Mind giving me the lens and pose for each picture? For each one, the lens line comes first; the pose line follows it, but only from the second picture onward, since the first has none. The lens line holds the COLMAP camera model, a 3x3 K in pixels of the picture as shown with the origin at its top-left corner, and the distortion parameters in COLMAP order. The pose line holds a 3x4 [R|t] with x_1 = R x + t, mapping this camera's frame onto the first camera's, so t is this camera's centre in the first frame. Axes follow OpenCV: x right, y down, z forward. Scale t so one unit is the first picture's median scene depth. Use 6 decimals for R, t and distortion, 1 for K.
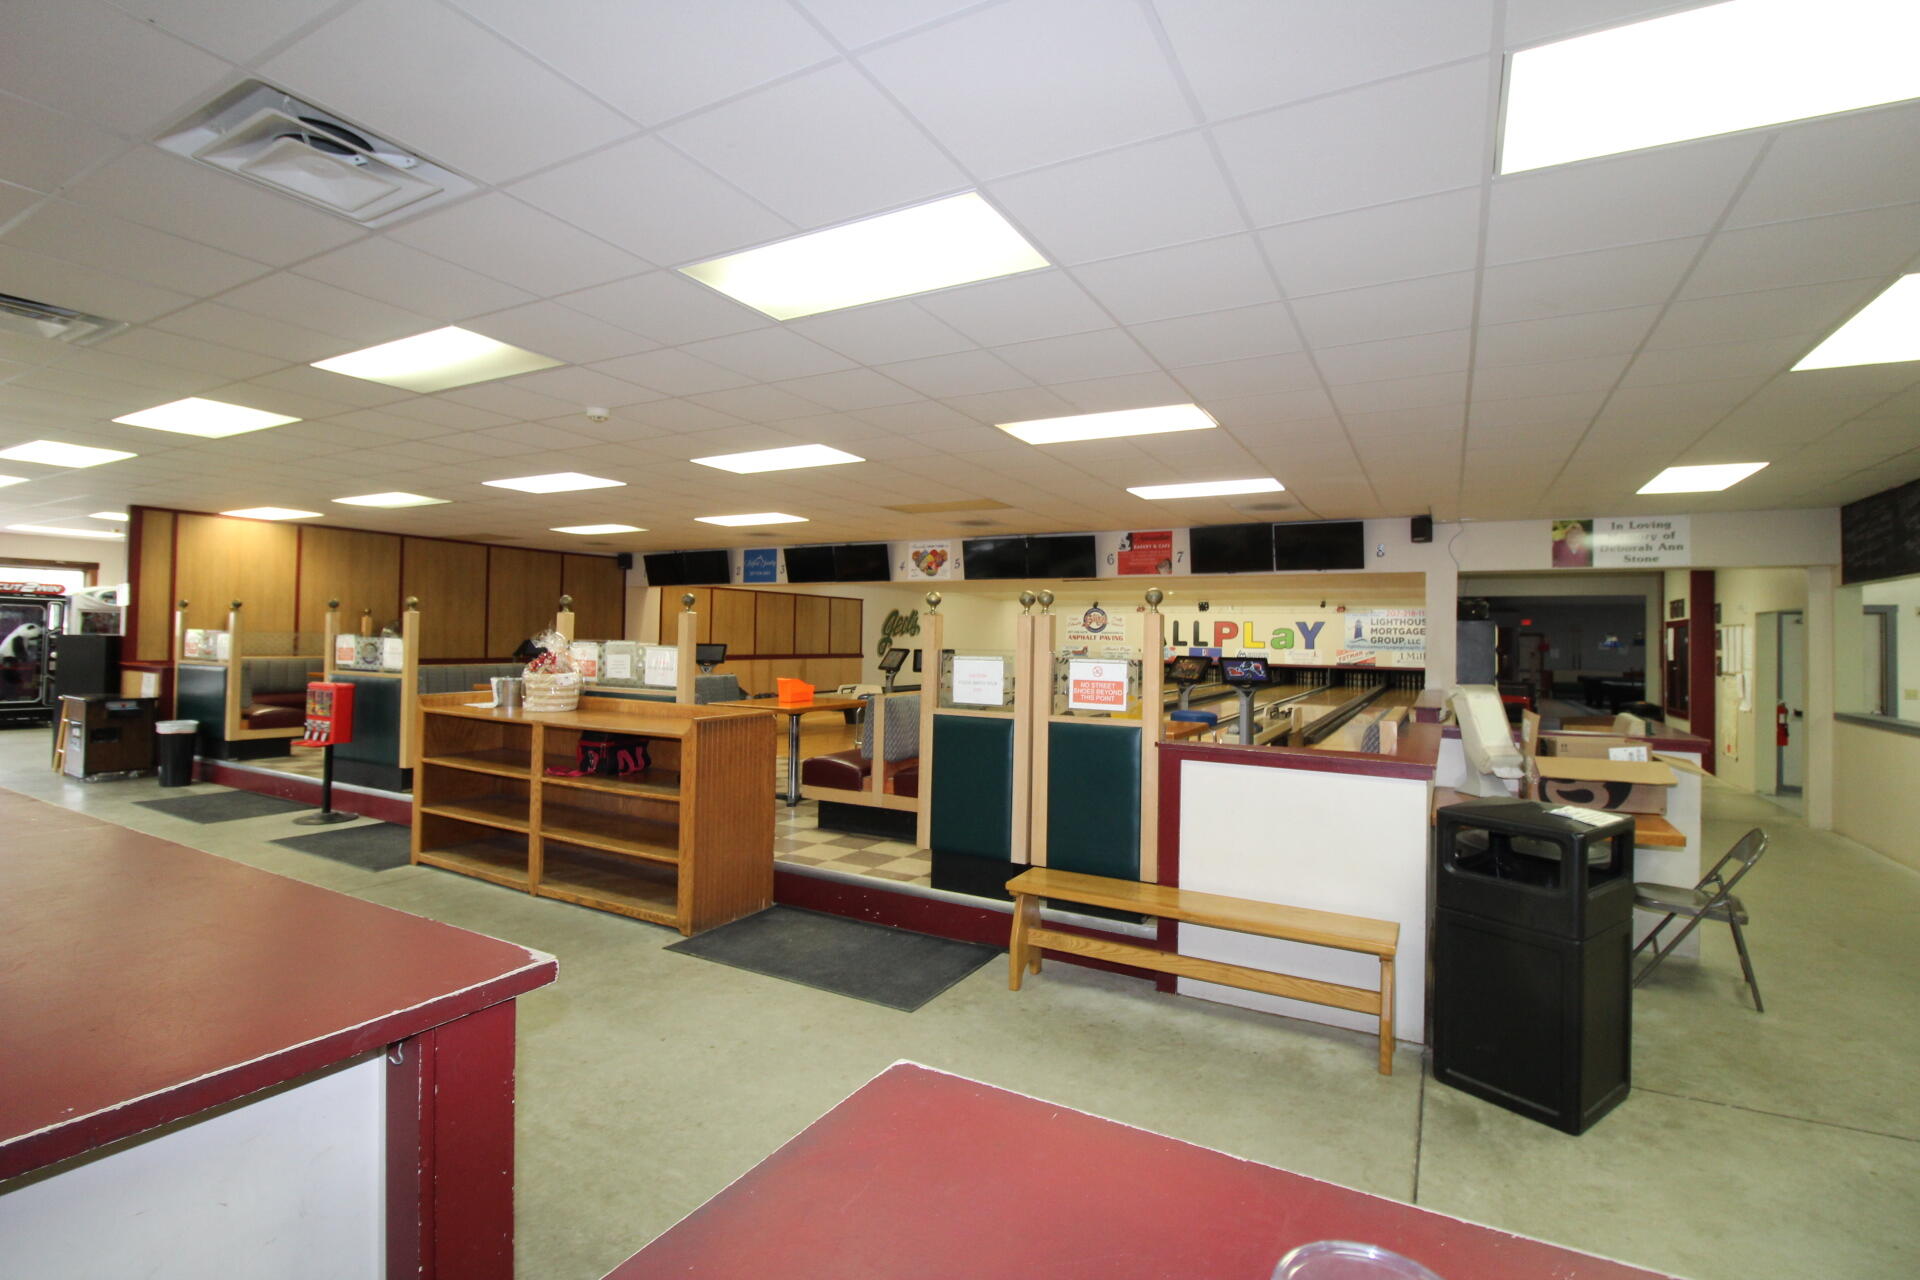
lens RADIAL K [[891.3, 0, 960.0], [0, 891.3, 636.2], [0, 0, 1]] dist [-0.008434, -0.006767]
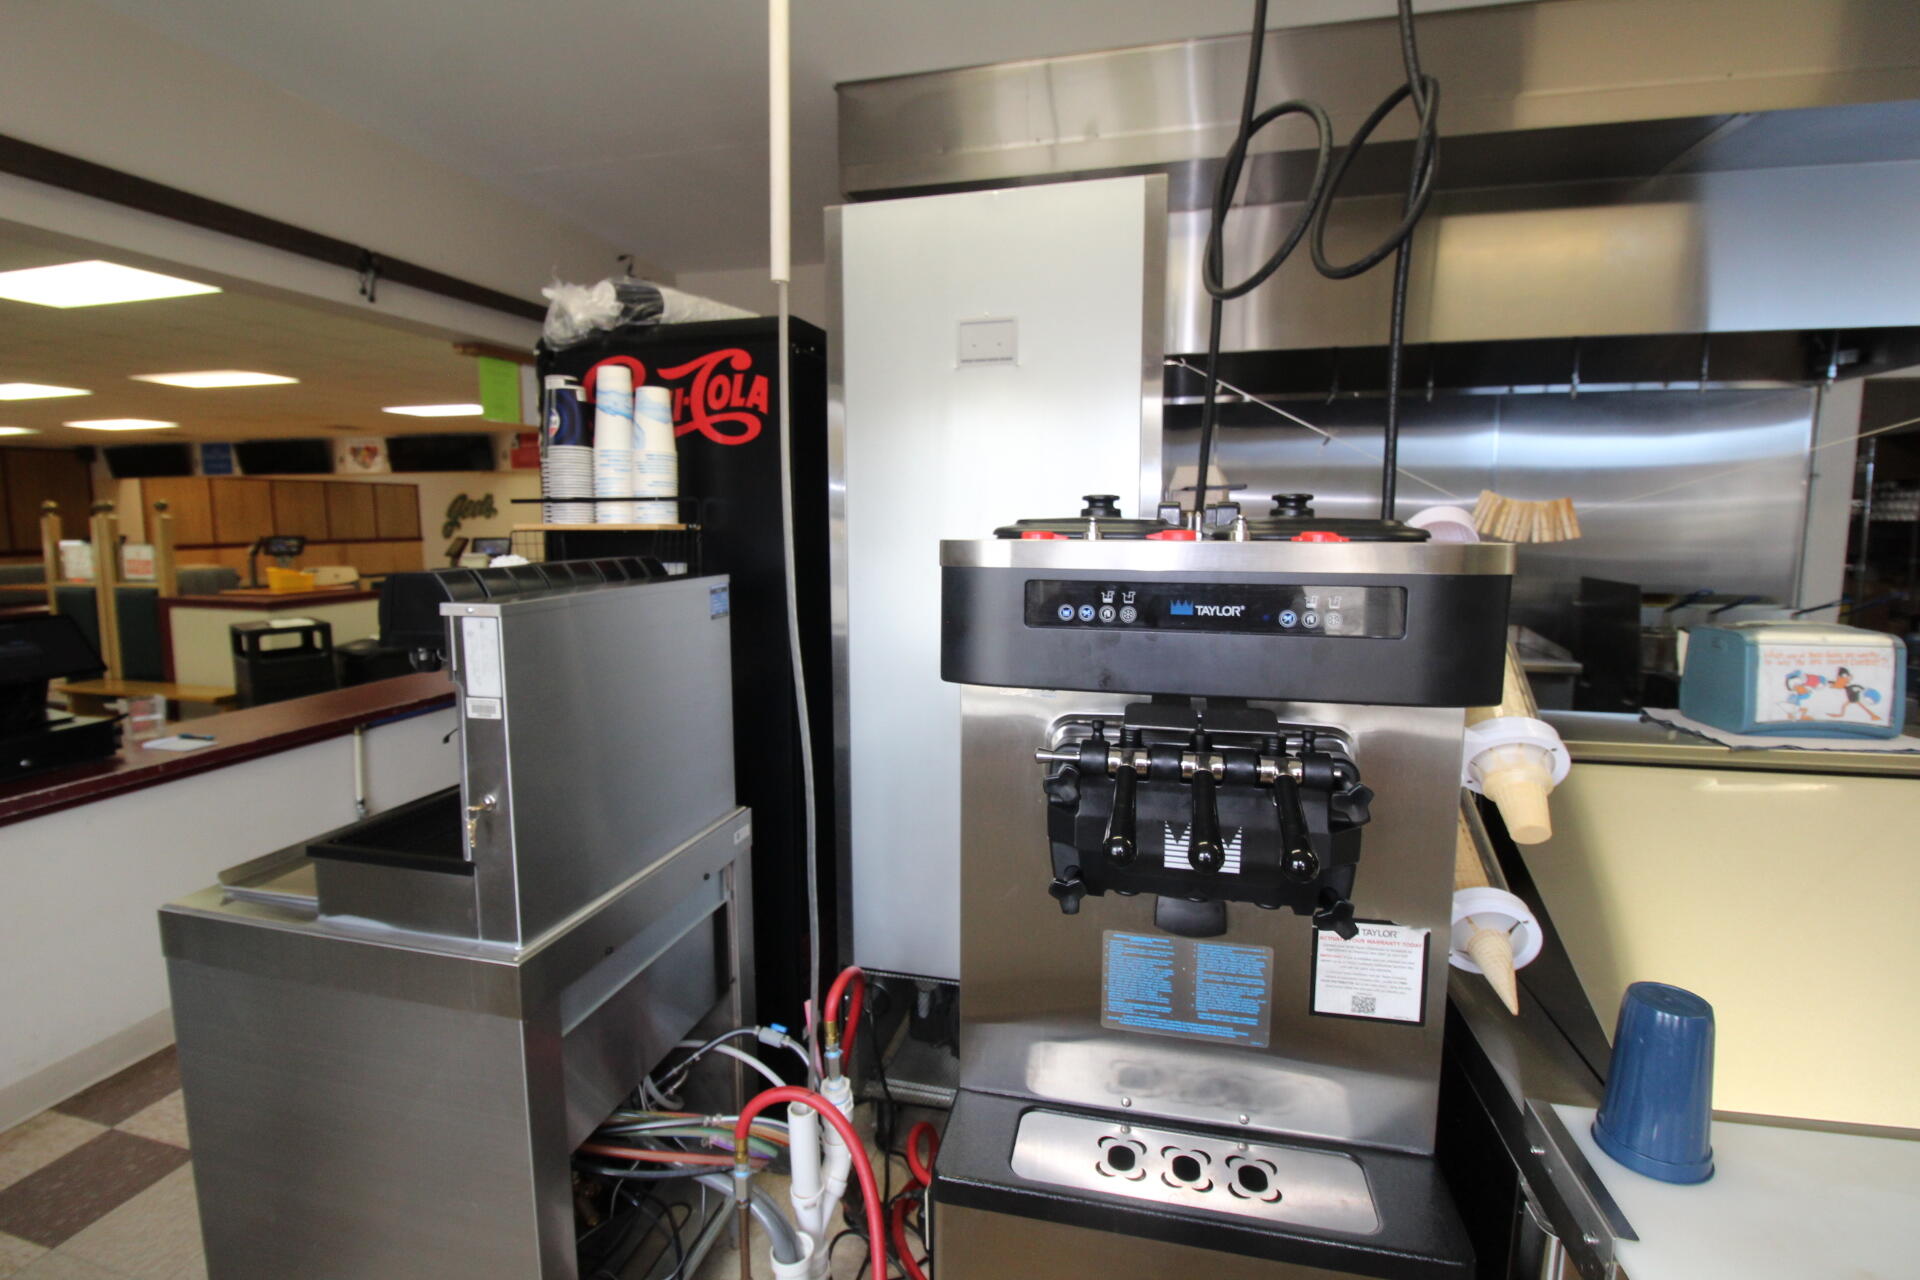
lens RADIAL K [[891.3, 0, 966.8], [0, 891.3, 622.6], [0, 0, 1]] dist [-0.008434, -0.006767]
pose [[0.970061, -0.043012, 0.239022, 1.202737], [0.012838, 0.991898, 0.126388, -0.016477], [-0.242522, -0.119535, 0.962754, -0.834346]]
